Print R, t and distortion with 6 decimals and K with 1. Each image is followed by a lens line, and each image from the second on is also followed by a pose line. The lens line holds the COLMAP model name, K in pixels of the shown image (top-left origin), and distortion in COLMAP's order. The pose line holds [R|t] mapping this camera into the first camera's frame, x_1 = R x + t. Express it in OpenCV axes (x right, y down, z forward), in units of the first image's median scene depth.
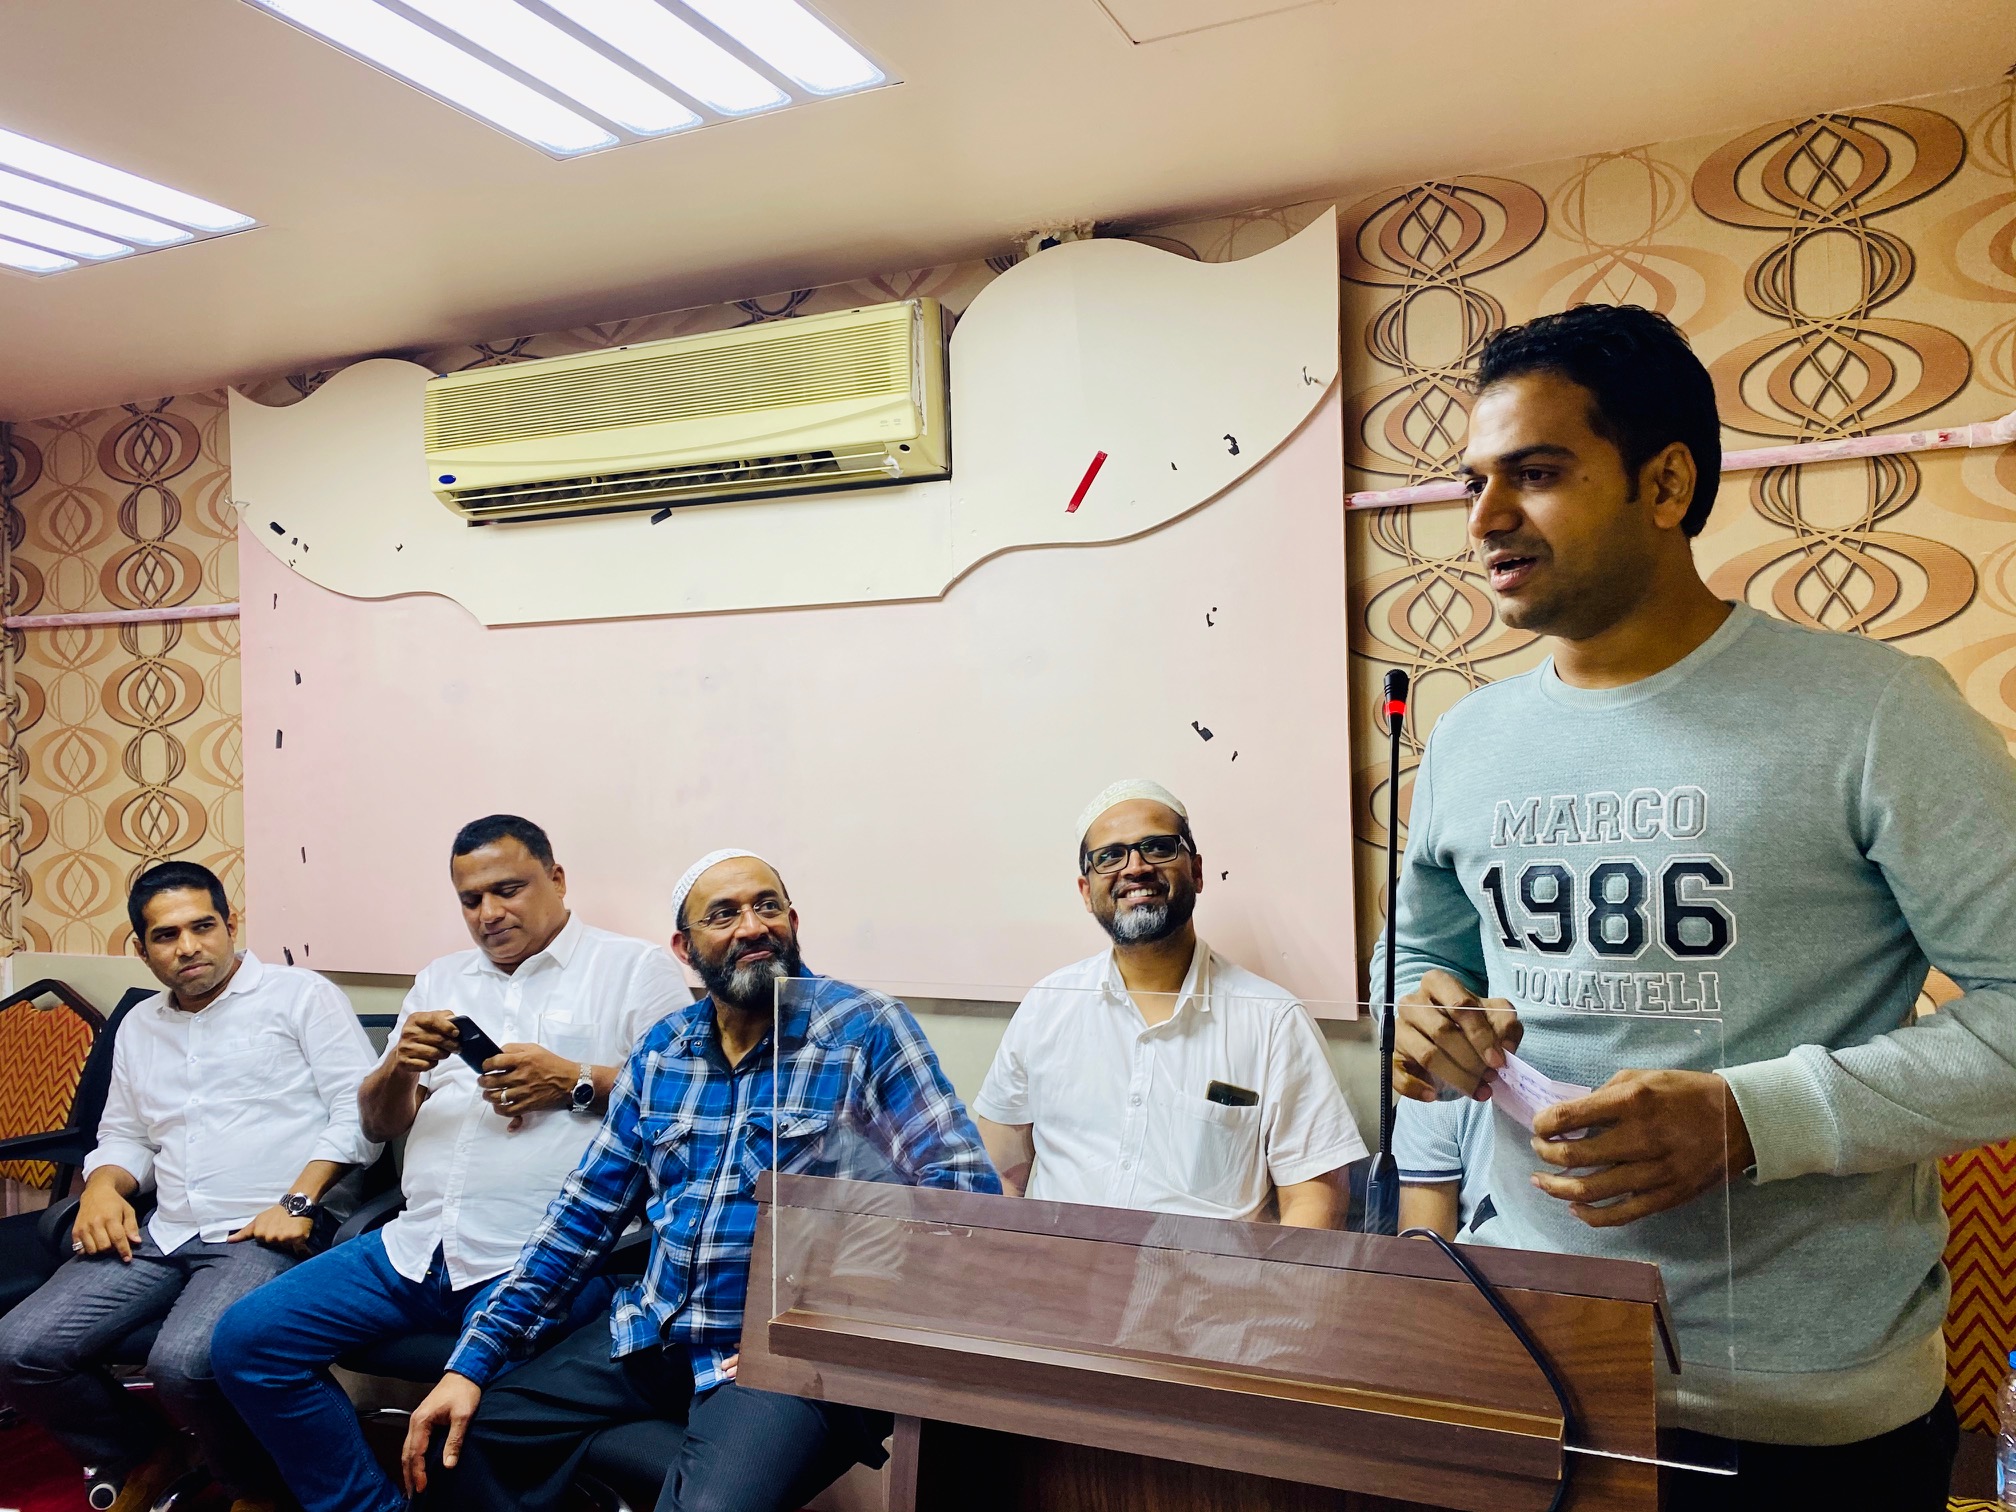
lens RADIAL K [[1498.6, 0, 1008.0], [0, 1498.6, 756.0], [0, 0, 1]] dist [0.003132, 0.008302]
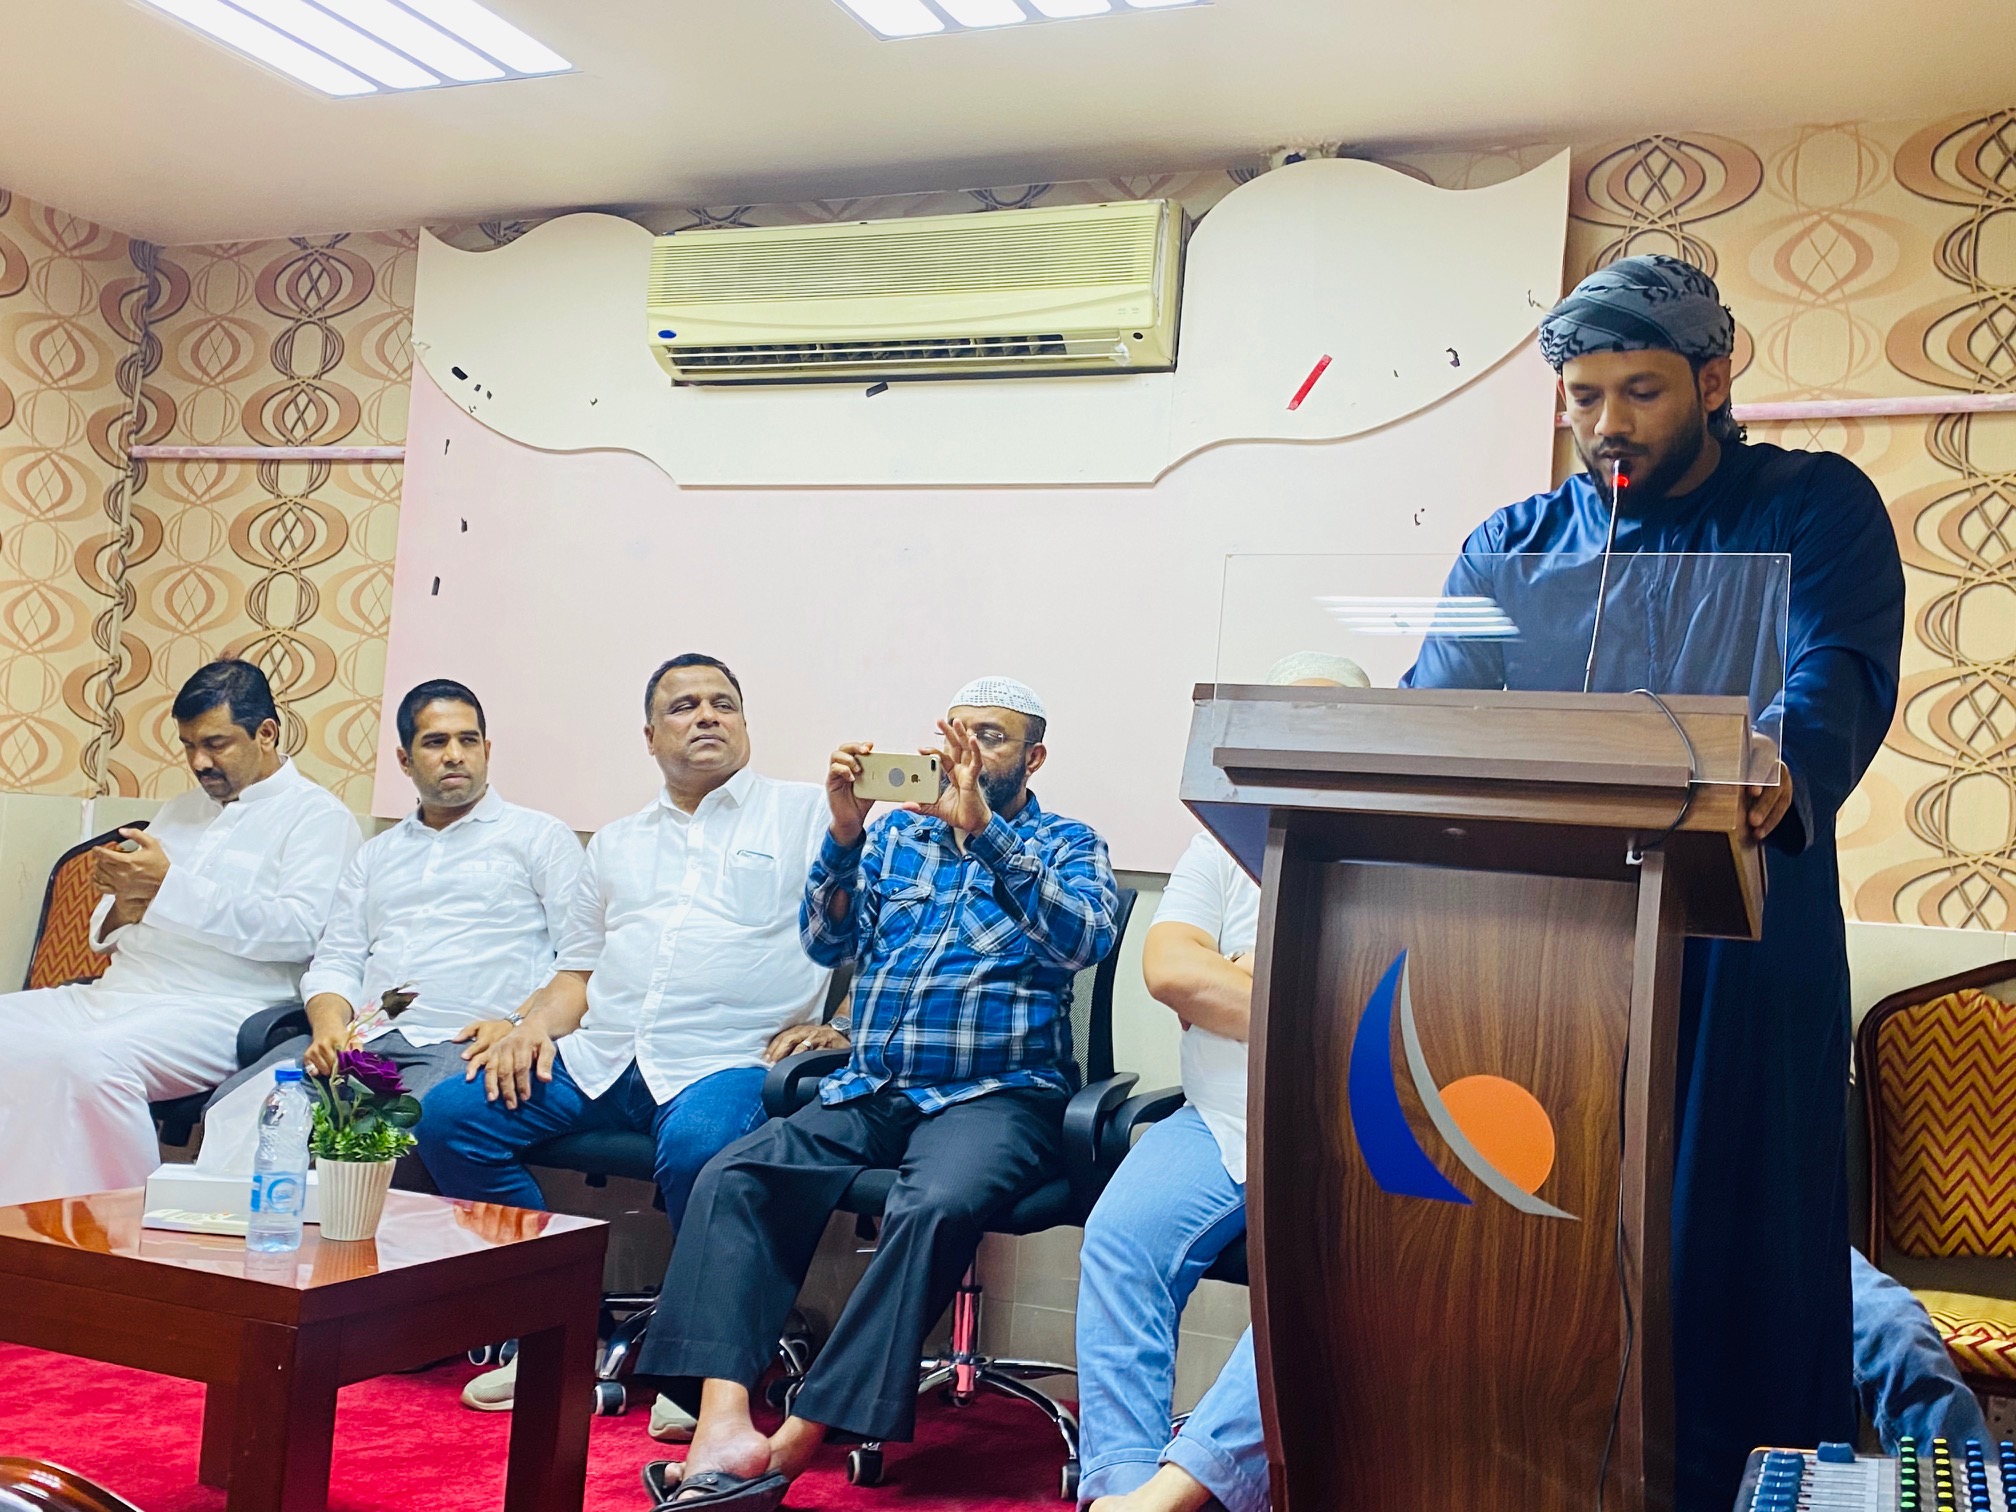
lens RADIAL K [[2040.9, 0, 1008.0], [0, 2040.9, 756.0], [0, 0, 1]] dist [0.041889, -0.075953]
pose [[0.995252, 0.097087, -0.006928, -0.111804], [-0.097321, 0.993751, -0.054663, 0.160420], [0.001578, 0.055078, 0.998481, -0.384895]]
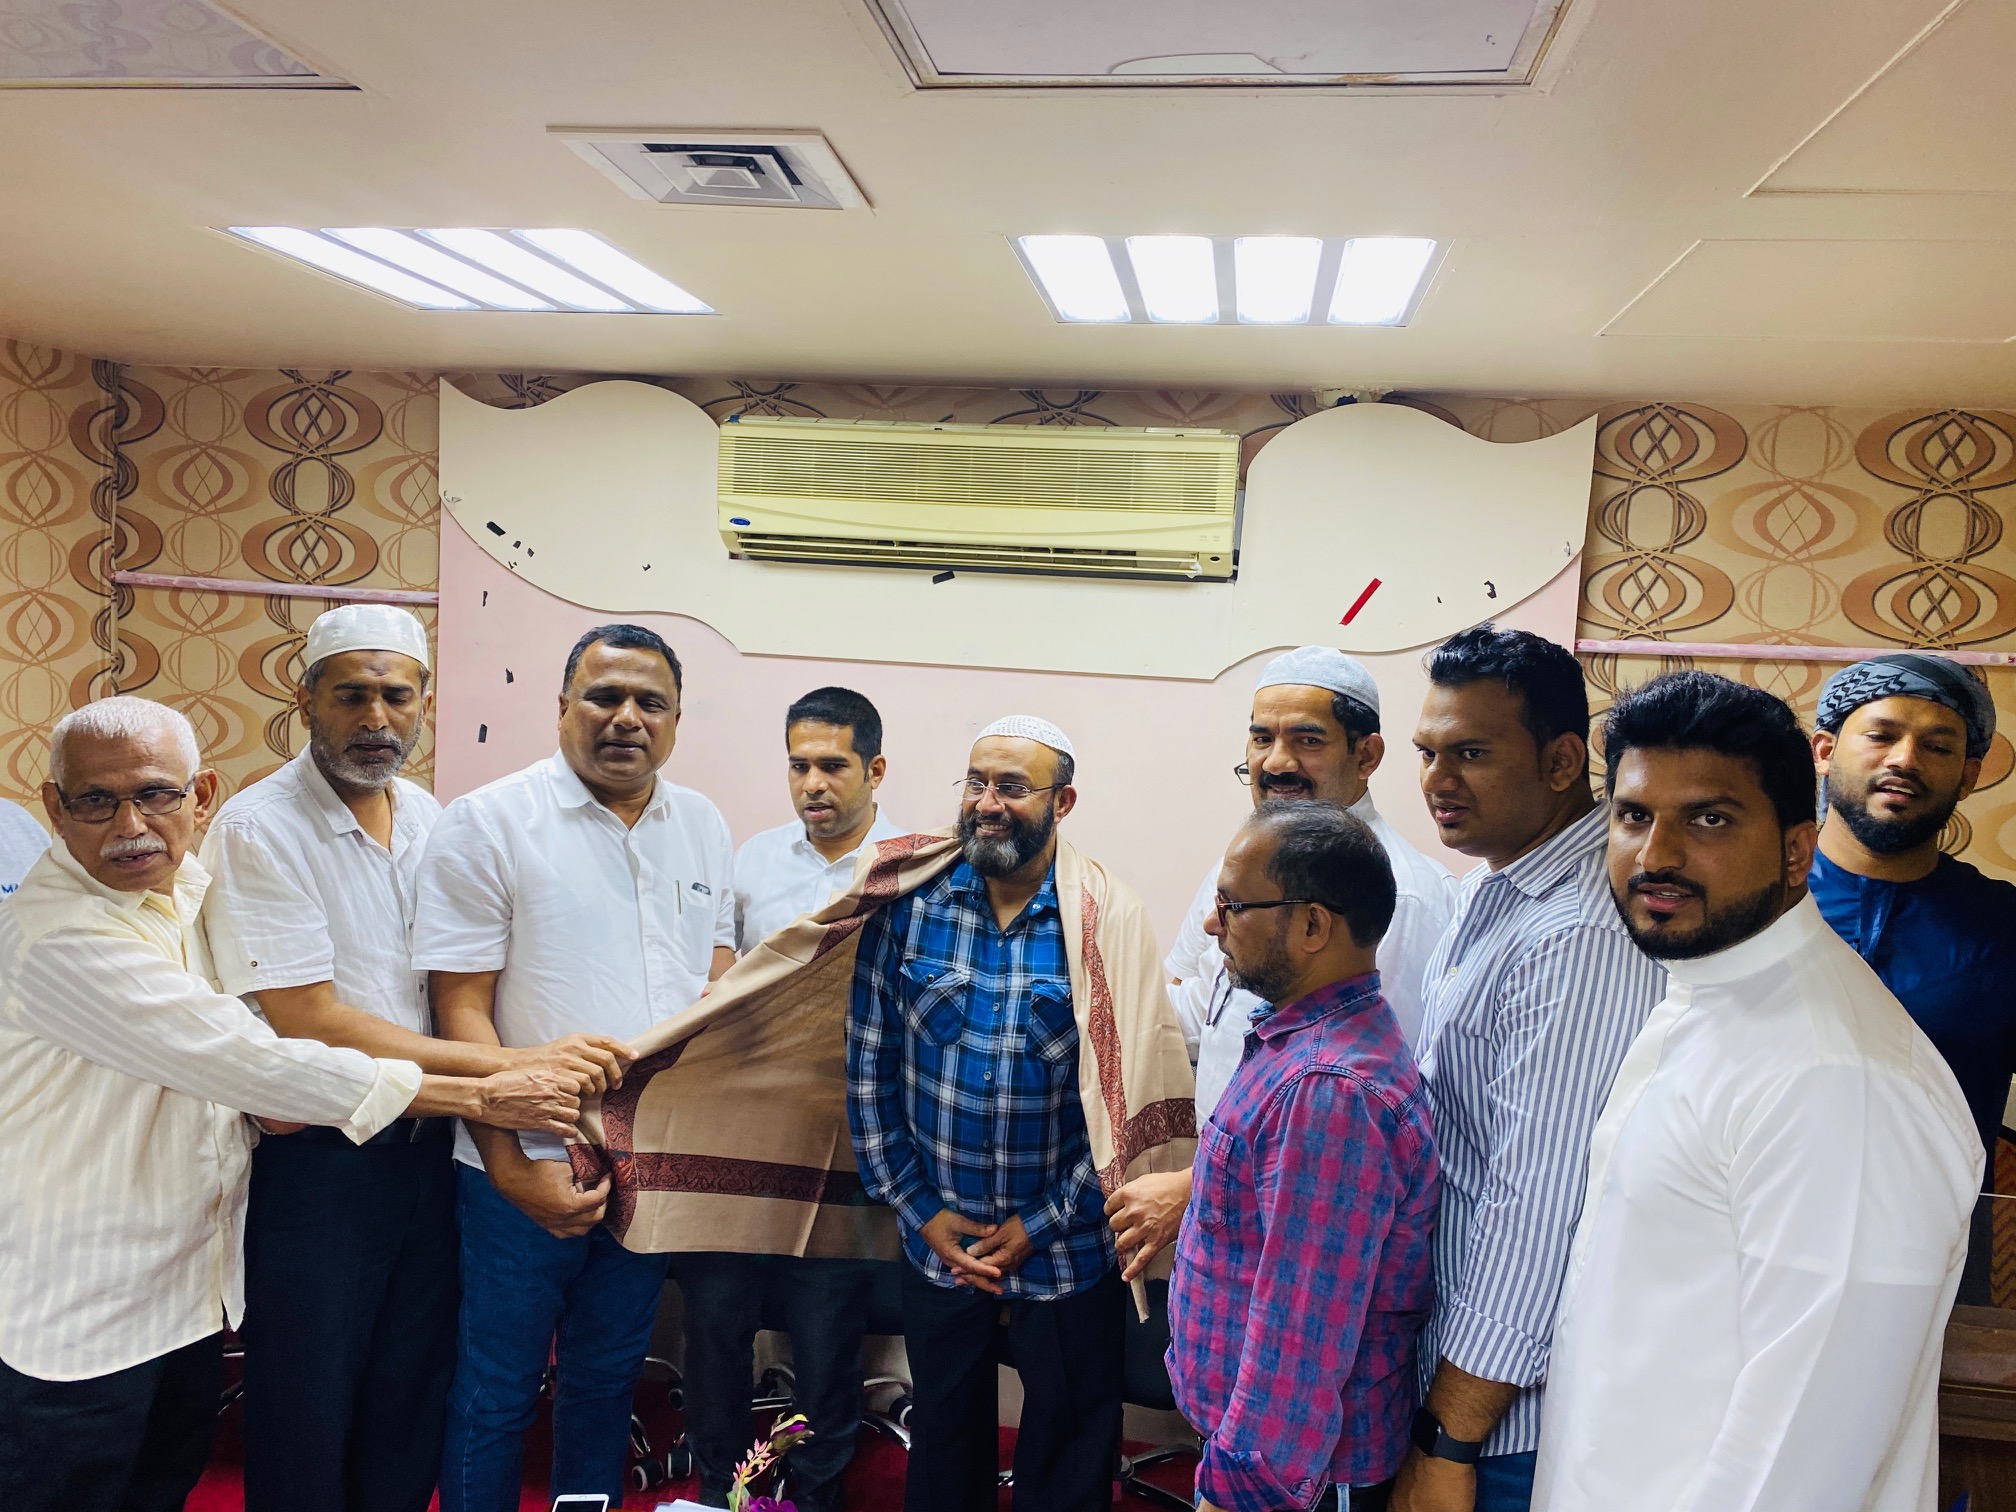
lens RADIAL K [[1498.6, 0, 1008.0], [0, 1498.6, 756.0], [0, 0, 1]] dist [0.003132, 0.008302]
pose [[0.964238, 0.049855, 0.260308, -0.481050], [-0.072062, 0.994465, 0.076467, -0.119129], [-0.255055, -0.092491, 0.962493, -0.096487]]
